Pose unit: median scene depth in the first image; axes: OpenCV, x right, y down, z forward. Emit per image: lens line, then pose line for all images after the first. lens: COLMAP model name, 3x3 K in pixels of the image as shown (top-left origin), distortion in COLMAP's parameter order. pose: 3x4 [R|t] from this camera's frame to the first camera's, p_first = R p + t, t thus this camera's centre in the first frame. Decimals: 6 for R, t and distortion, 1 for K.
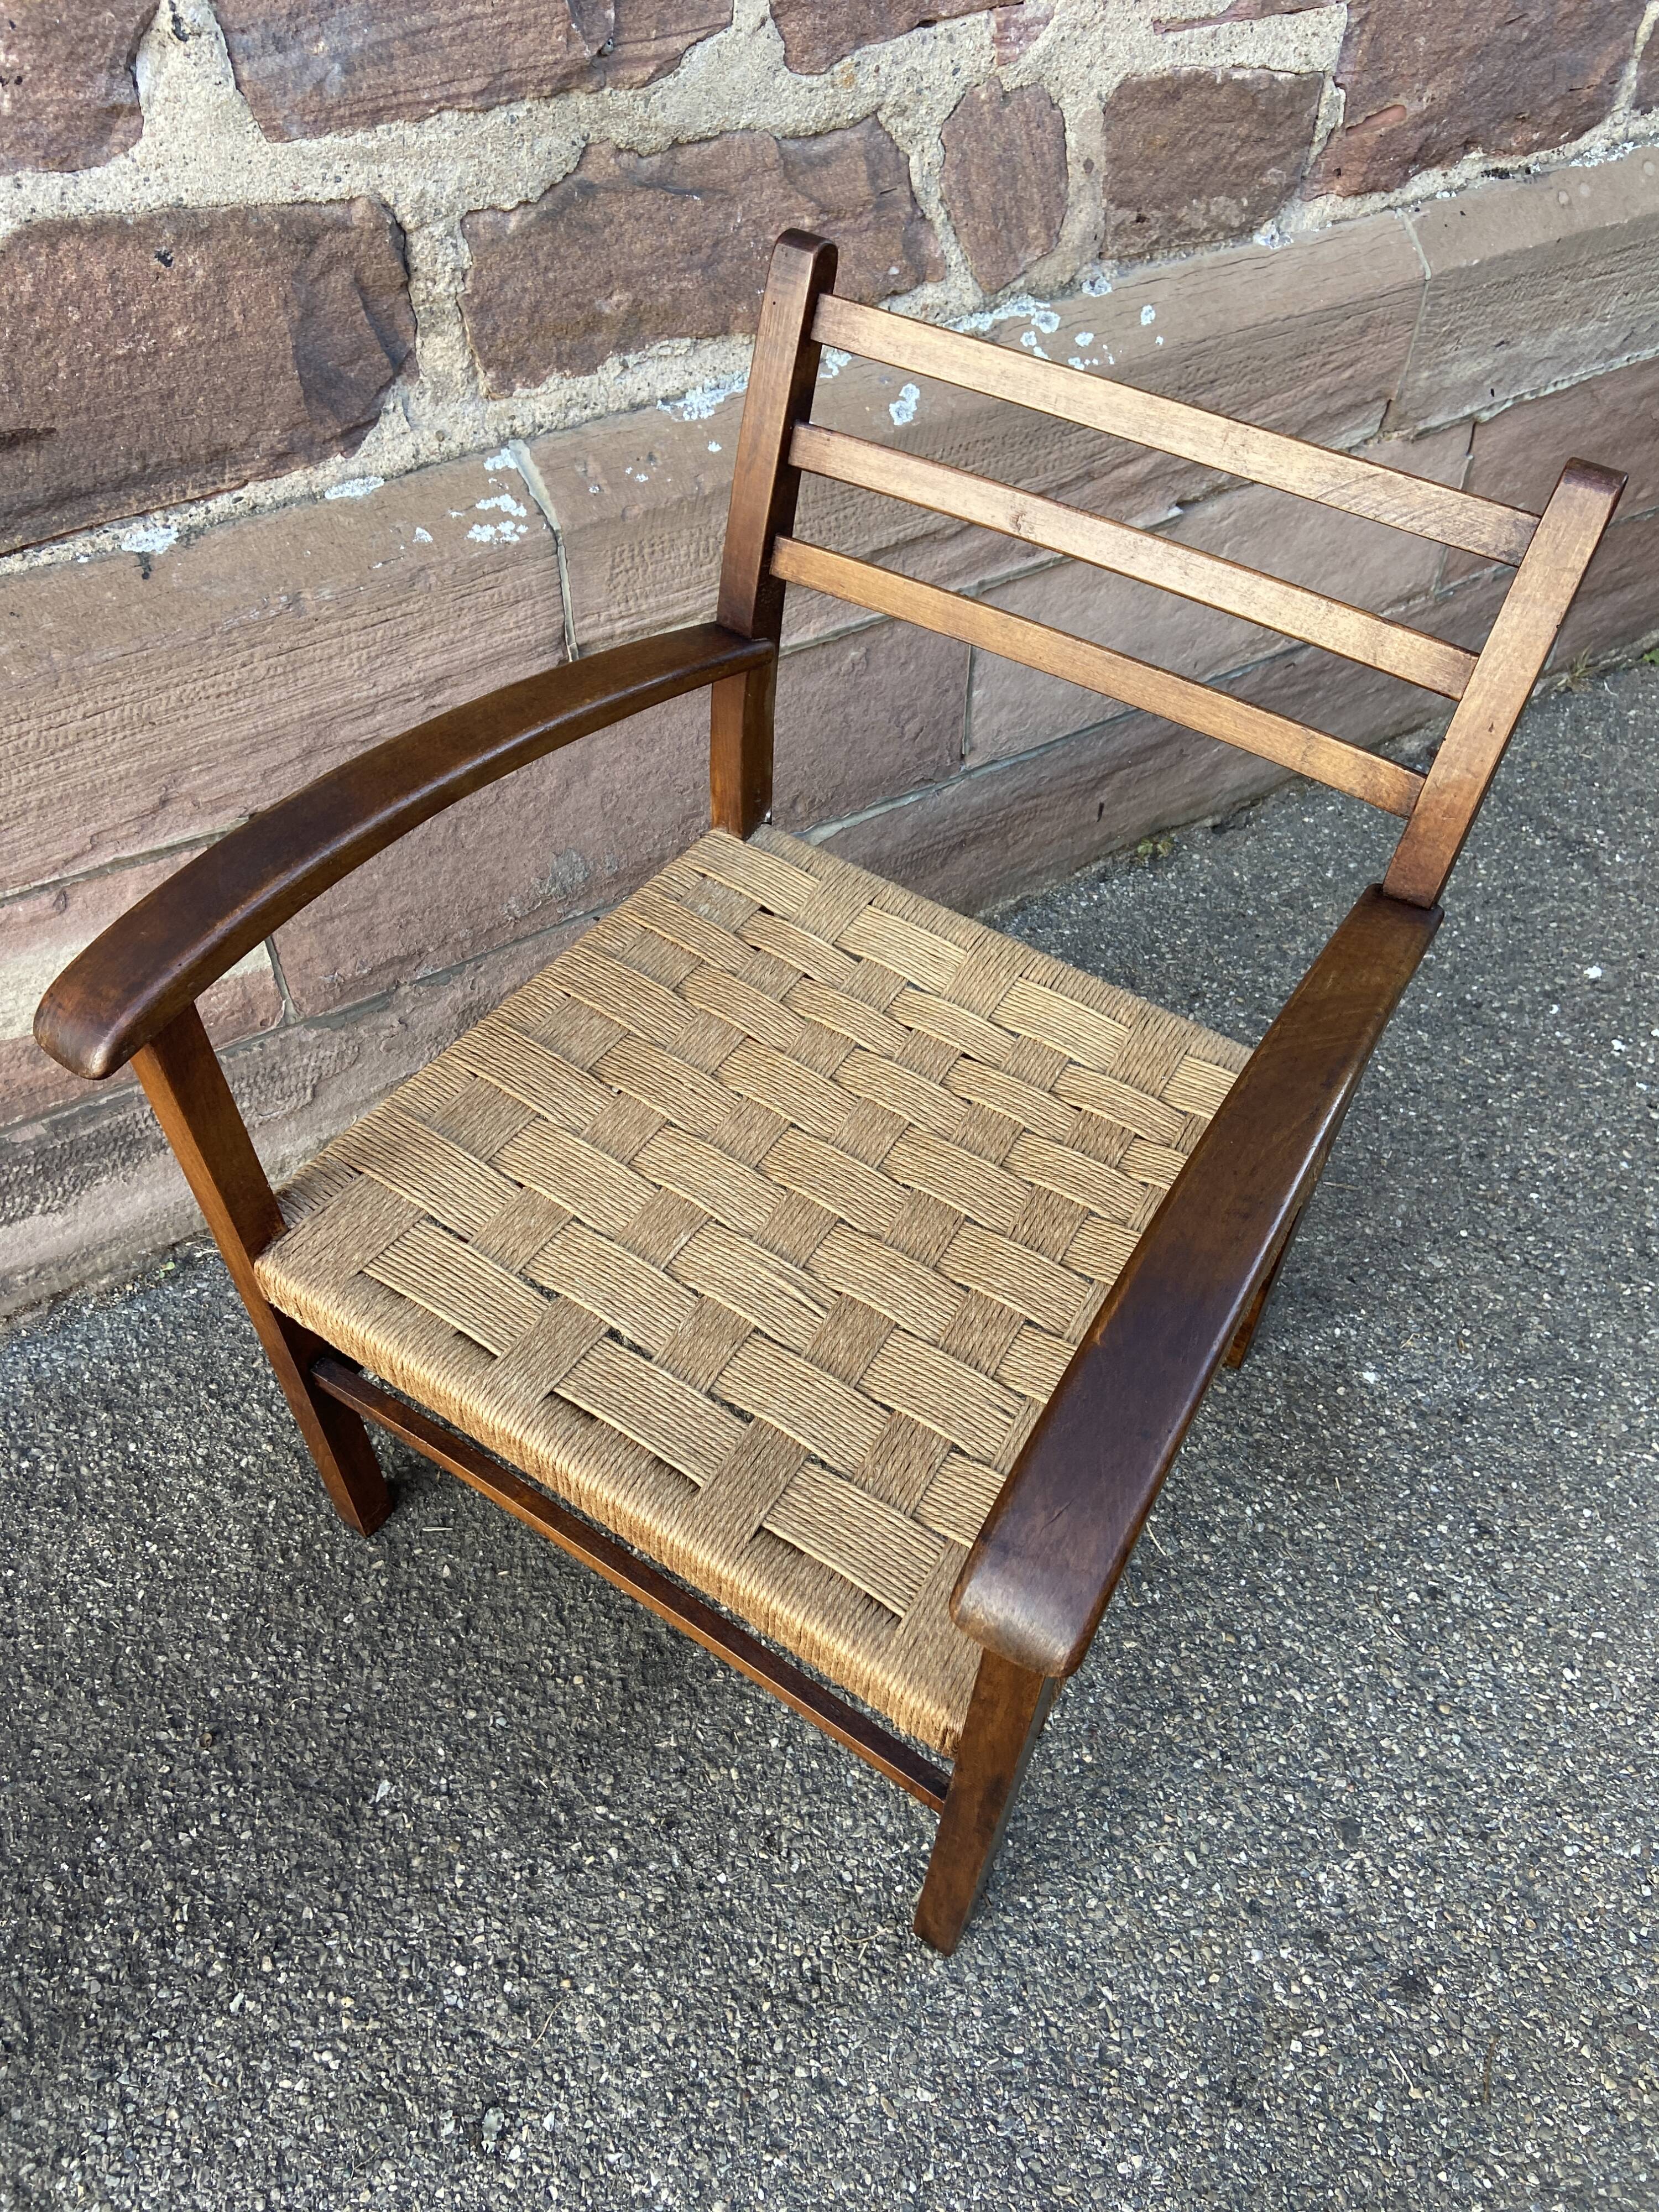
lens RADIAL K [[1673.5, 0, 829.6], [0, 1673.5, 1097.0], [0, 0, 1]] dist [0.128269, -0.170319]
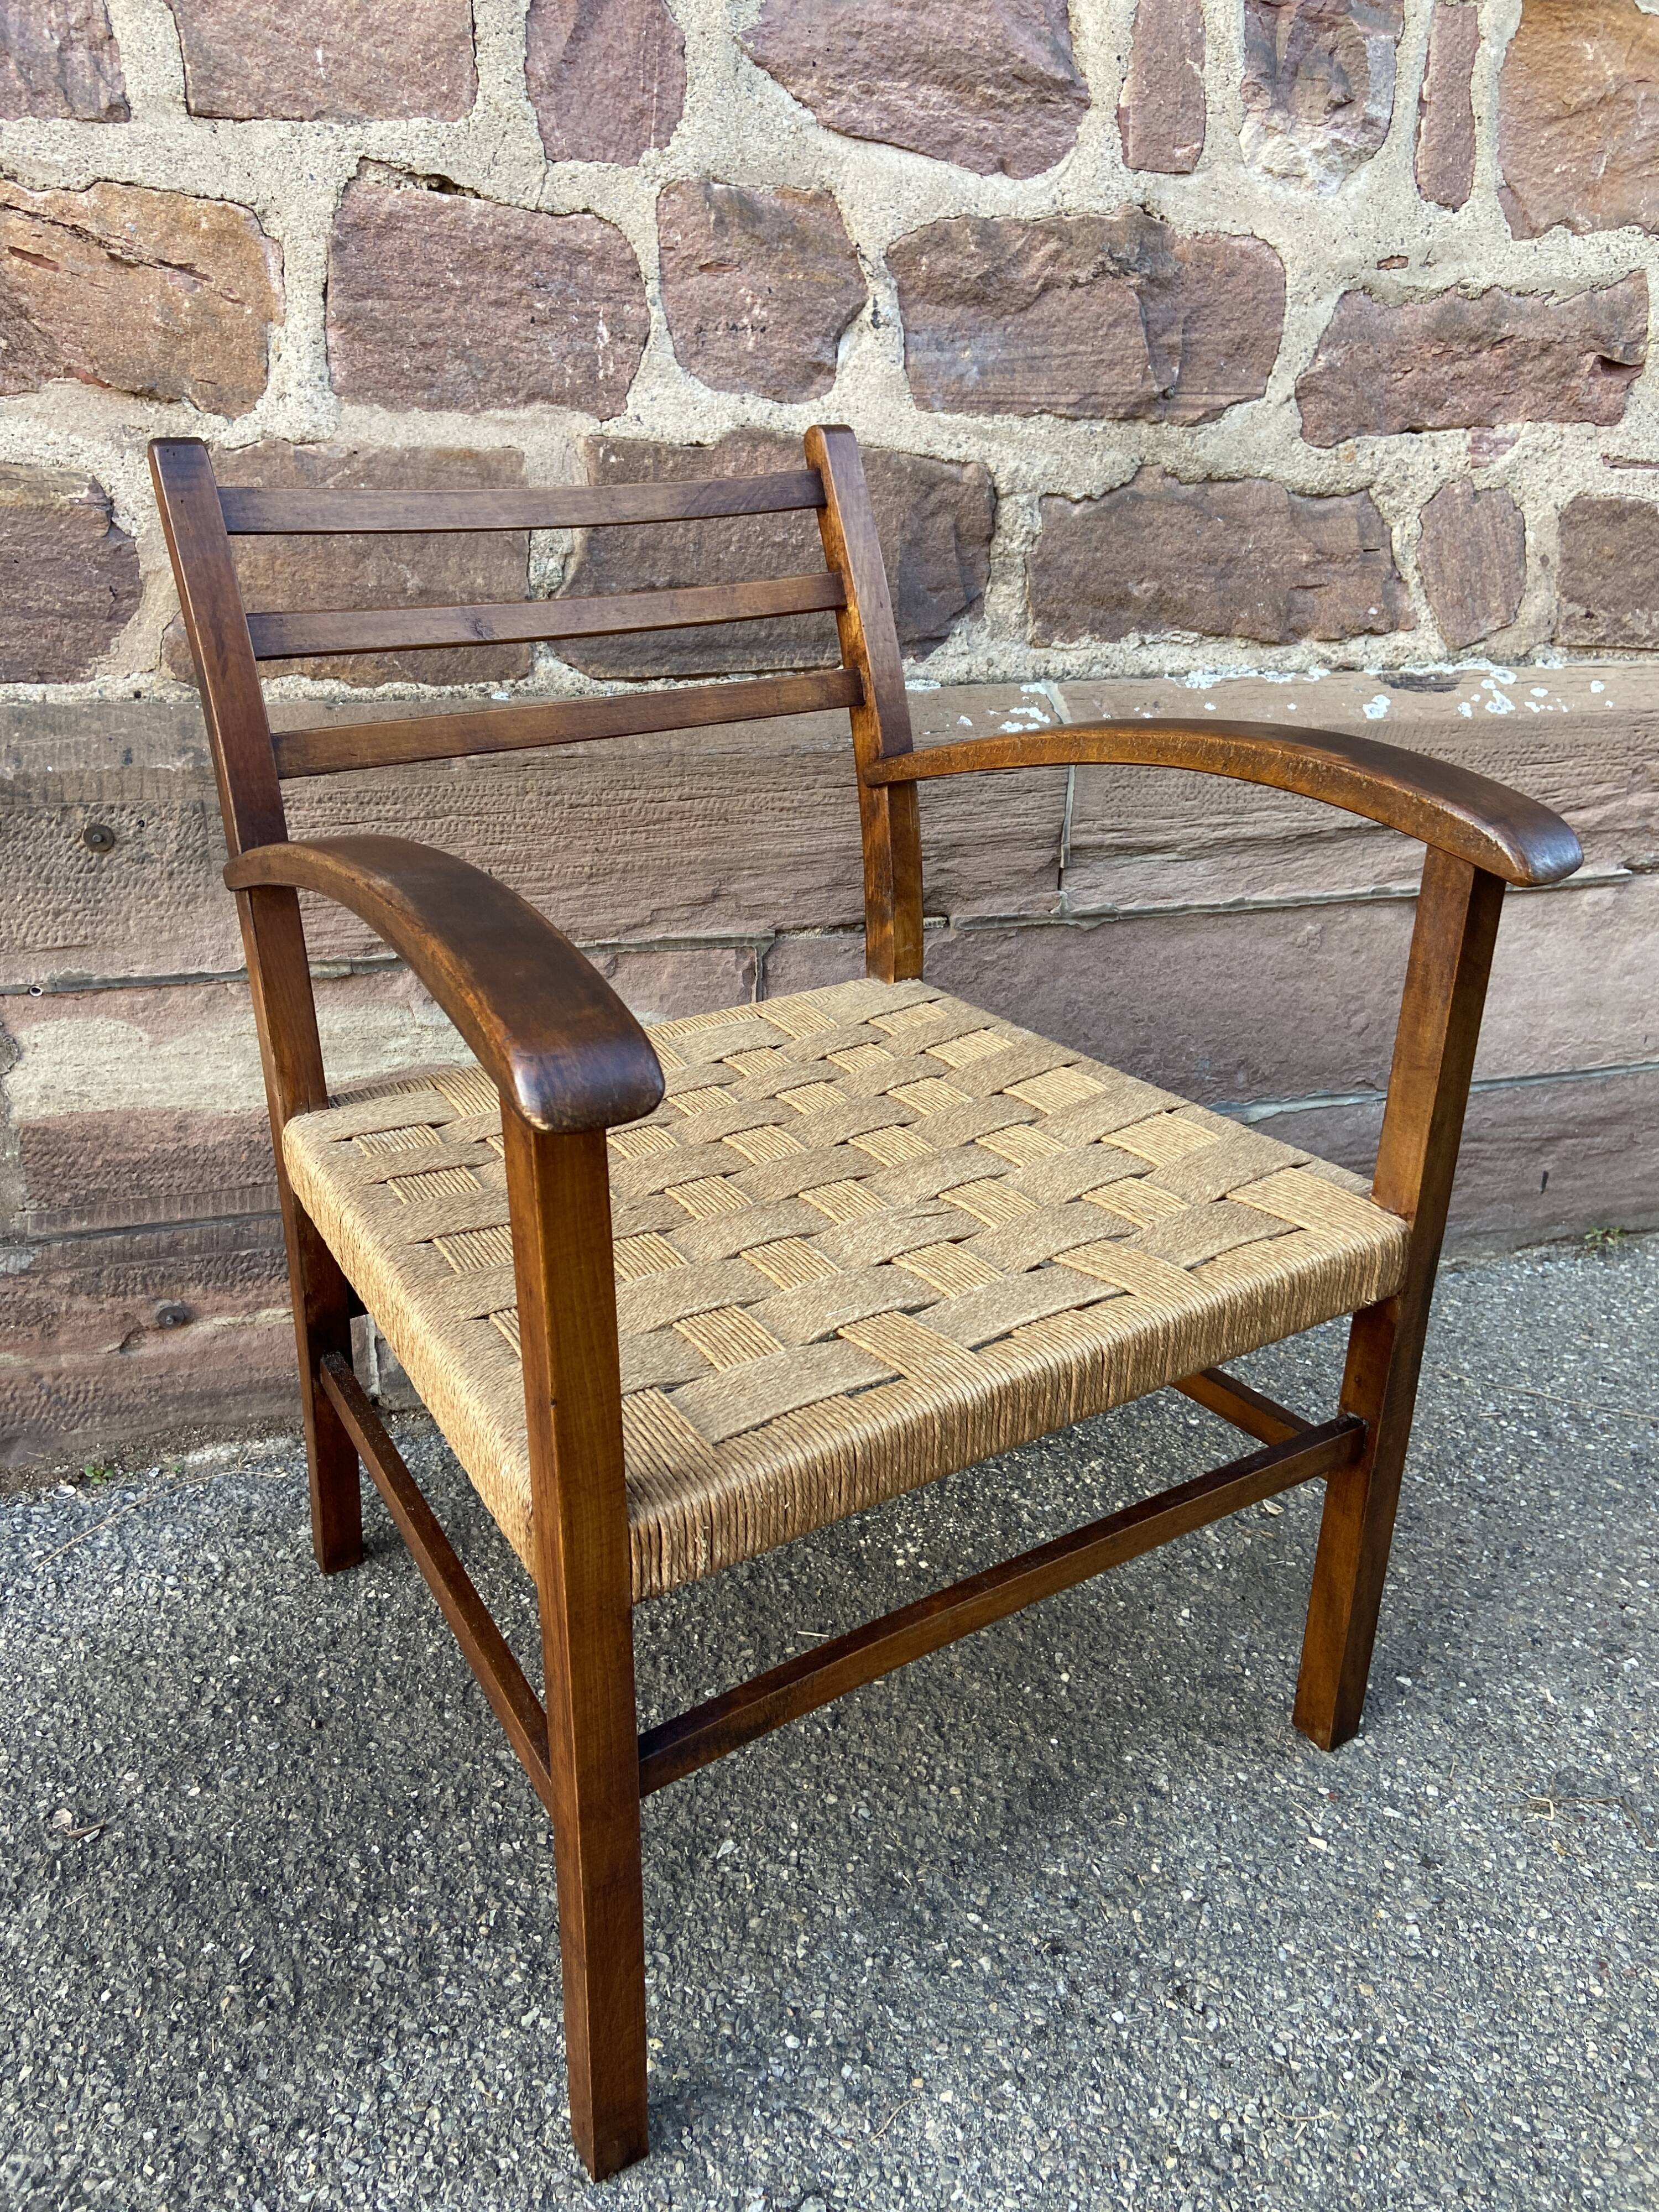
lens RADIAL K [[1673.5, 0, 817.1], [0, 1673.5, 1090.3], [0, 0, 1]] dist [0.128269, -0.170319]
pose [[0.972704, 0.080599, -0.217601, -0.060745], [-0.173861, 0.874196, -0.453380, 0.467439], [0.153684, 0.478837, 0.864347, 0.075797]]
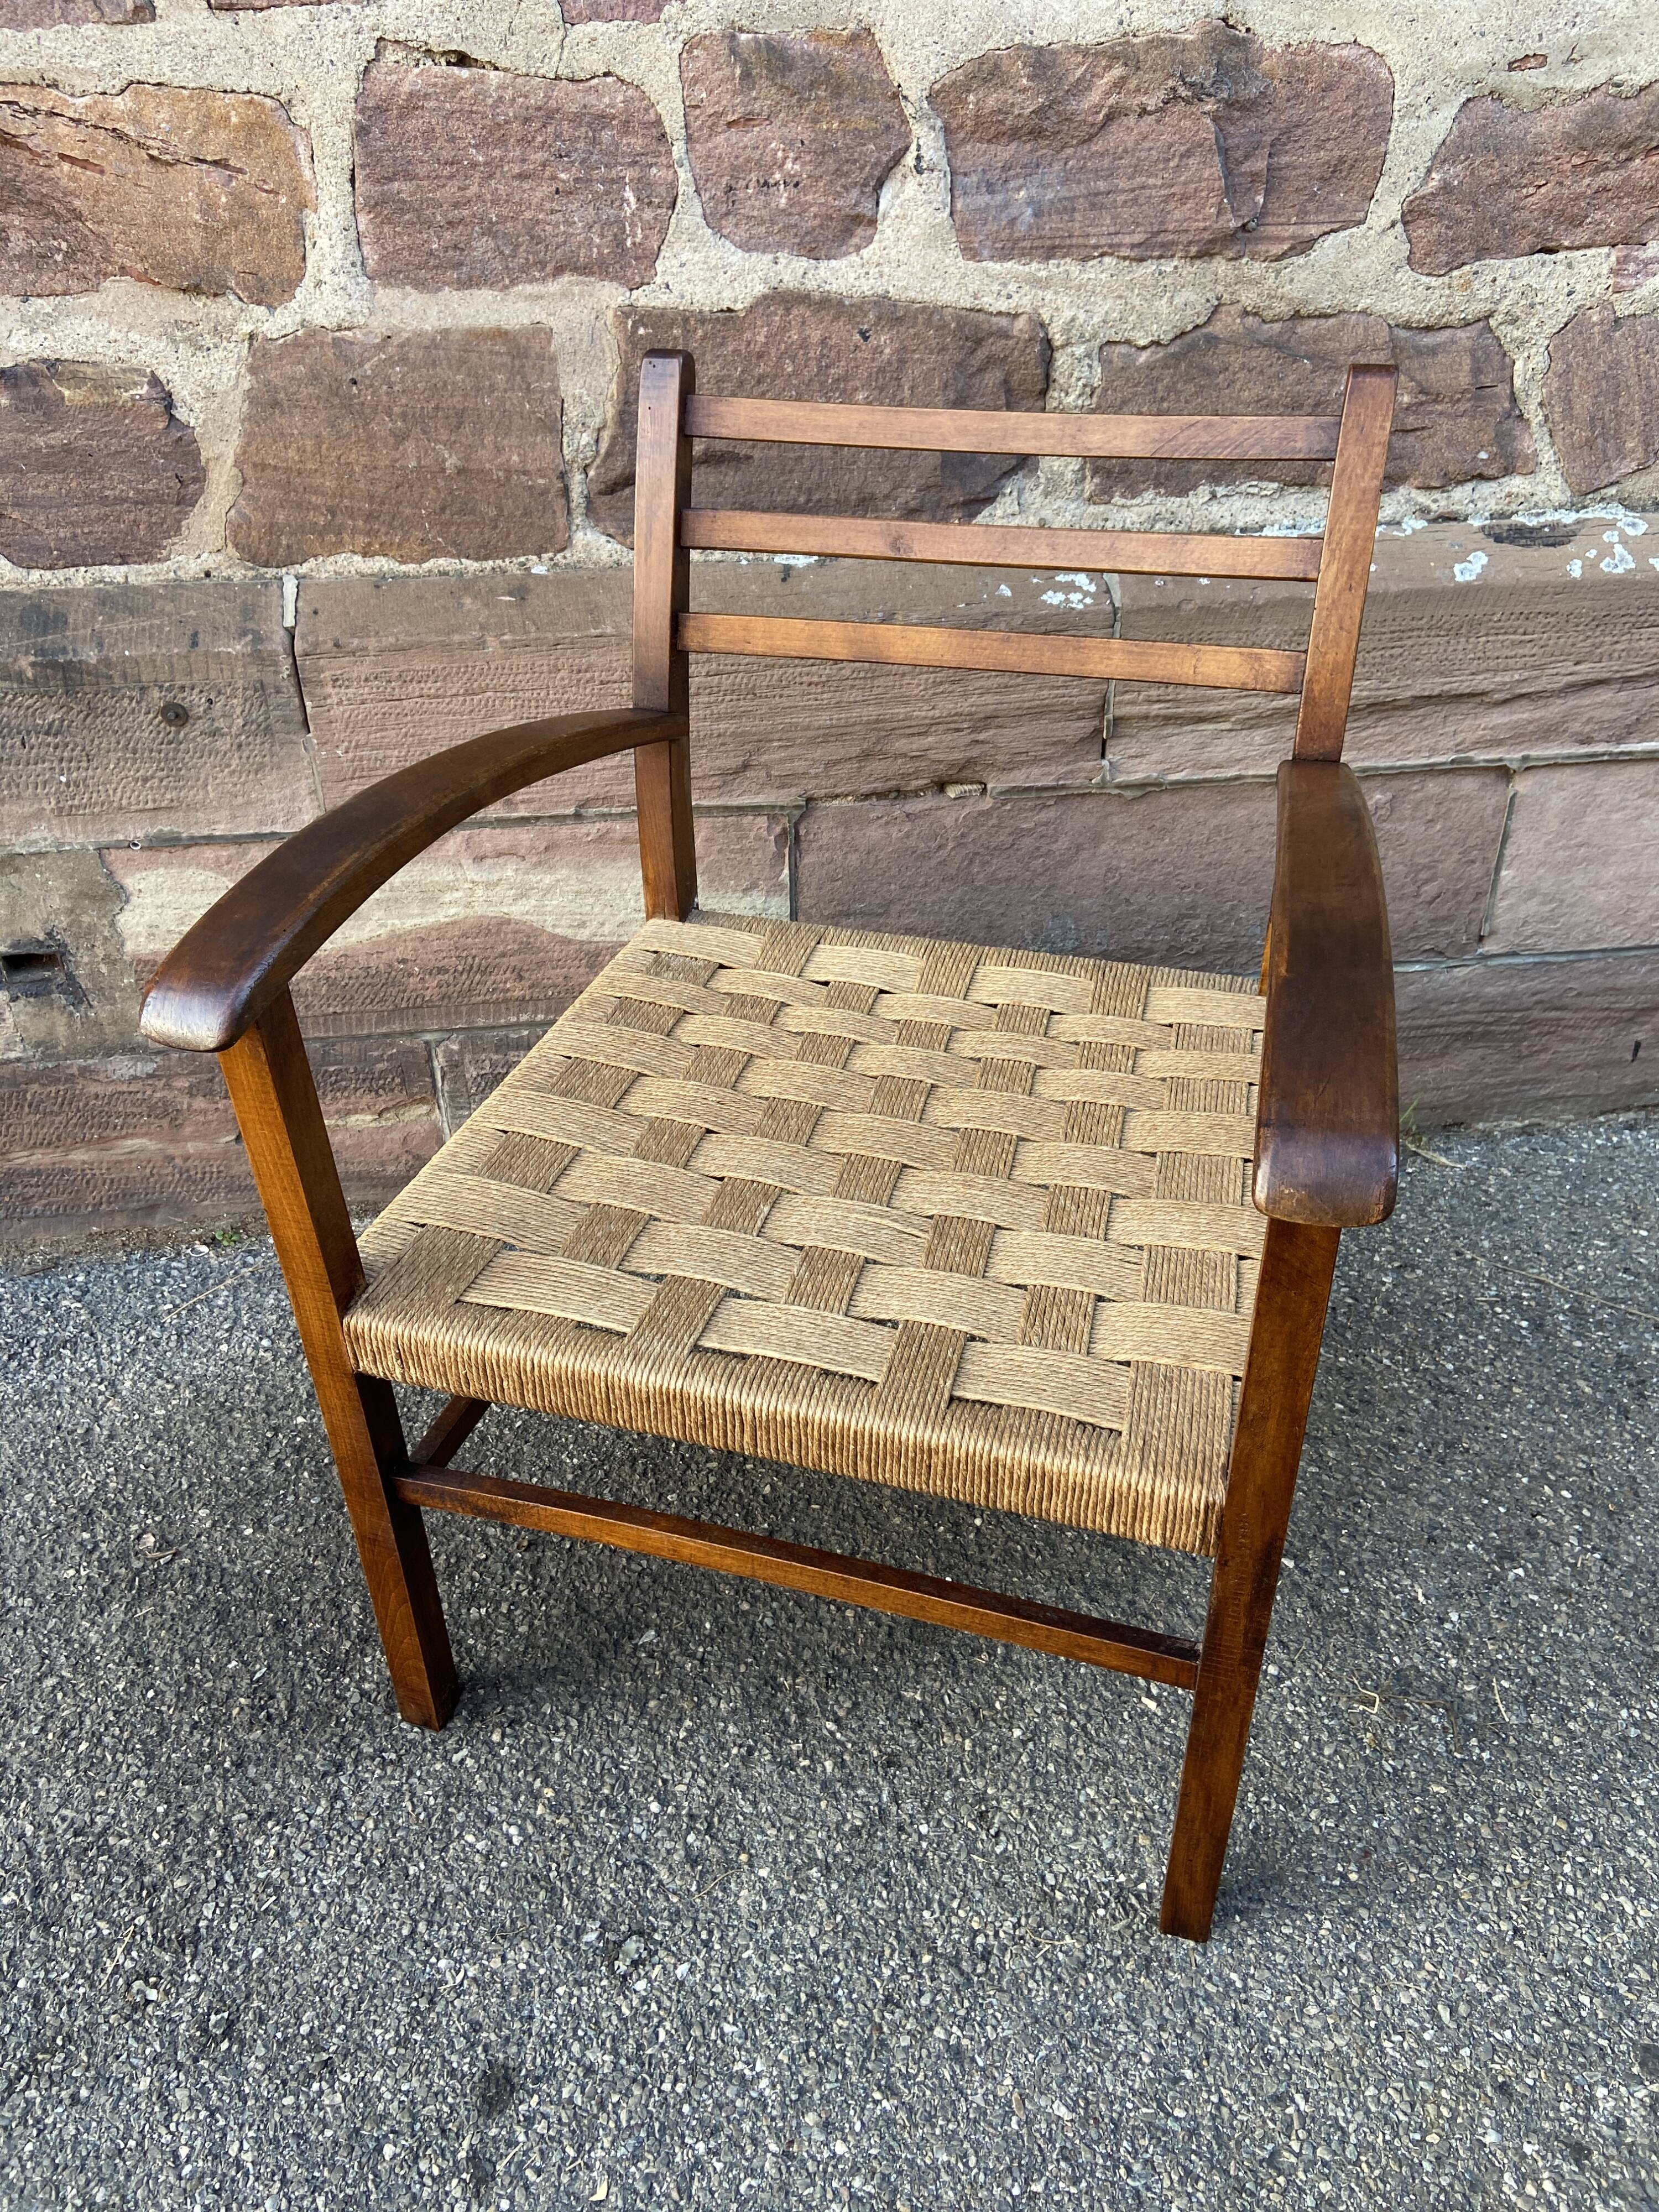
lens RADIAL K [[1673.5, 0, 825.1], [0, 1673.5, 1088.0], [0, 0, 1]] dist [0.128269, -0.170319]
pose [[0.909332, 0.199972, -0.364866, 0.152307], [-0.292323, 0.931086, -0.218236, 0.296273], [0.296080, 0.305108, 0.905122, -0.007642]]
